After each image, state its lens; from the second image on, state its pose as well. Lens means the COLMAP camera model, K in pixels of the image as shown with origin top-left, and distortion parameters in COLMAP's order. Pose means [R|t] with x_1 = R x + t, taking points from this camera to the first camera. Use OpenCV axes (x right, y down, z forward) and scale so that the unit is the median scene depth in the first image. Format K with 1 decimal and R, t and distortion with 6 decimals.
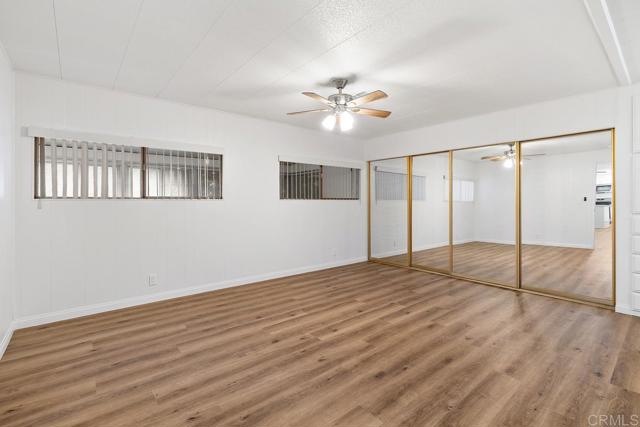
lens RADIAL K [[292.2, 0, 317.5], [0, 292.2, 198.9], [0, 0, 1]] dist [0.000761, 0.000015]
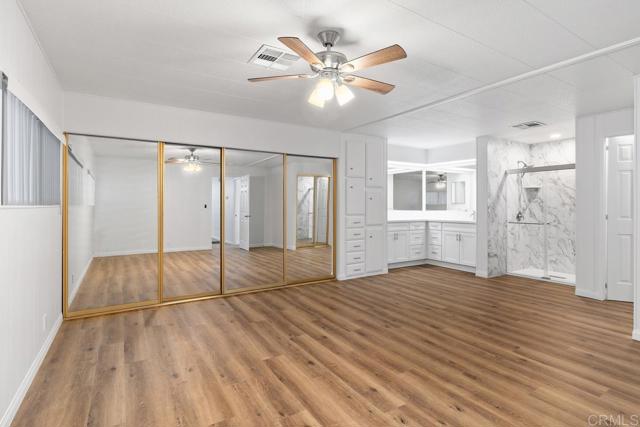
lens RADIAL K [[334.5, 0, 311.2], [0, 334.5, 204.0], [0, 0, 1]] dist [-0.003708, -0.000486]
pose [[0.129530, 0.003335, 0.991570, -0.810470], [-0.005982, 0.999979, -0.002582, 0.006800], [-0.991557, -0.005597, 0.129547, 1.119178]]
